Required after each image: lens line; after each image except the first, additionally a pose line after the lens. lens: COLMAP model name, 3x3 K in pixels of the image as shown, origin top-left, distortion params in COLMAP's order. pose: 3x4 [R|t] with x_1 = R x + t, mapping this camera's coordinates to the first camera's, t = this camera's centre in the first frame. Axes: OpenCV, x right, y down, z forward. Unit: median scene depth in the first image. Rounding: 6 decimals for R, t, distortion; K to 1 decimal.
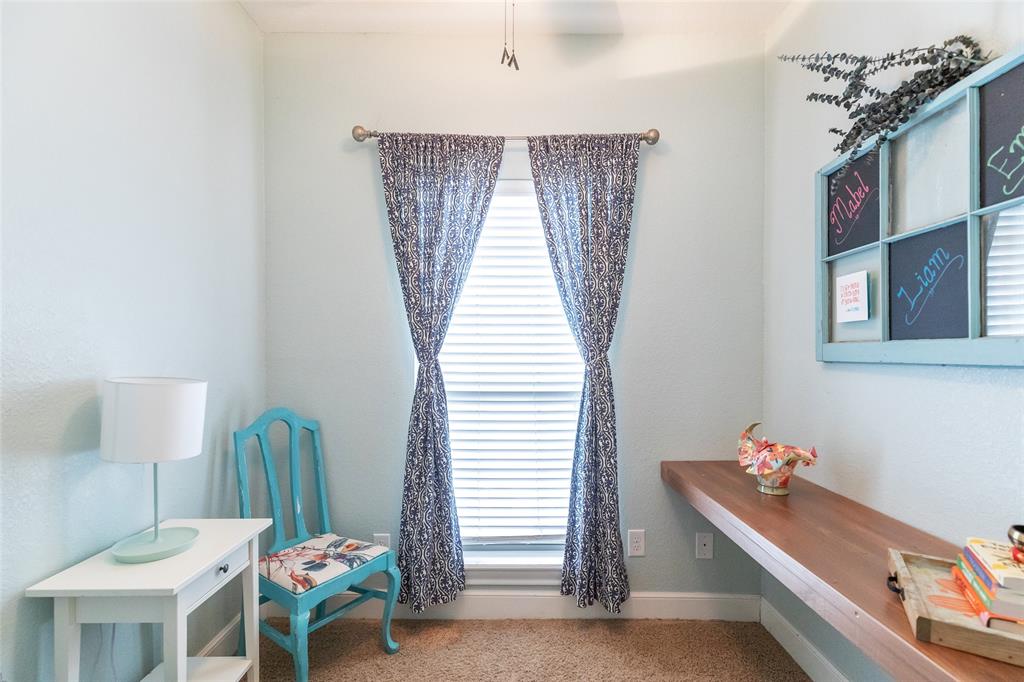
lens RADIAL K [[462.9, 0, 498.5], [0, 462.9, 349.6], [0, 0, 1]] dist [0.004987, -0.001761]
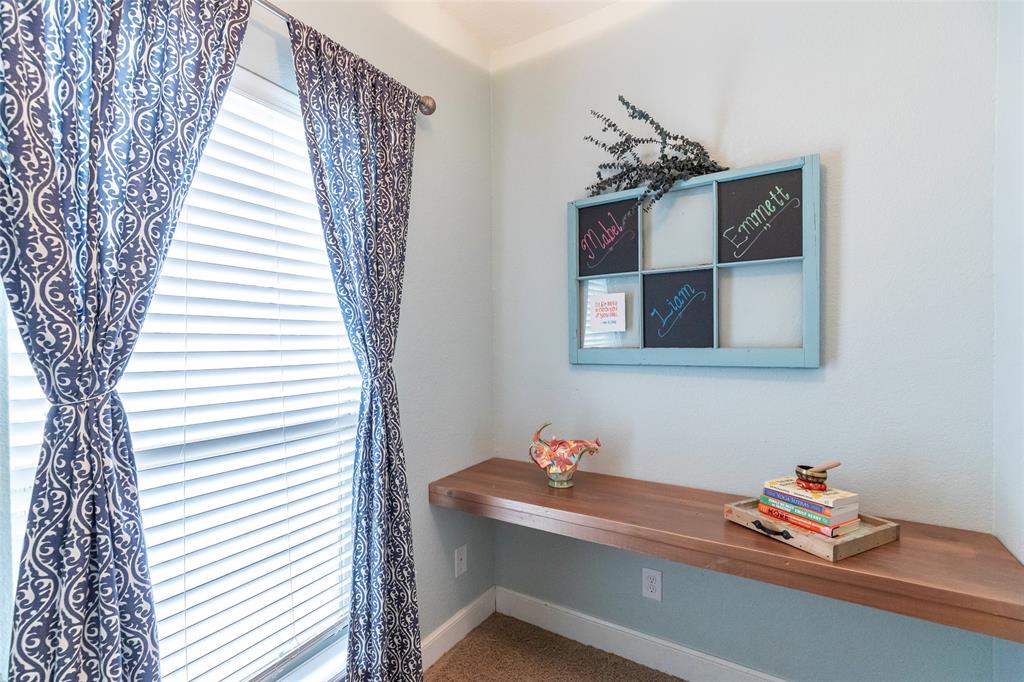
lens RADIAL K [[462.9, 0, 511.4], [0, 462.9, 342.1], [0, 0, 1]] dist [0.004987, -0.001761]
pose [[0.498925, -0.002845, 0.866640, -0.399334], [0.002280, 0.999995, 0.001970, -0.031702], [-0.866642, 0.000993, 0.498930, 0.535494]]
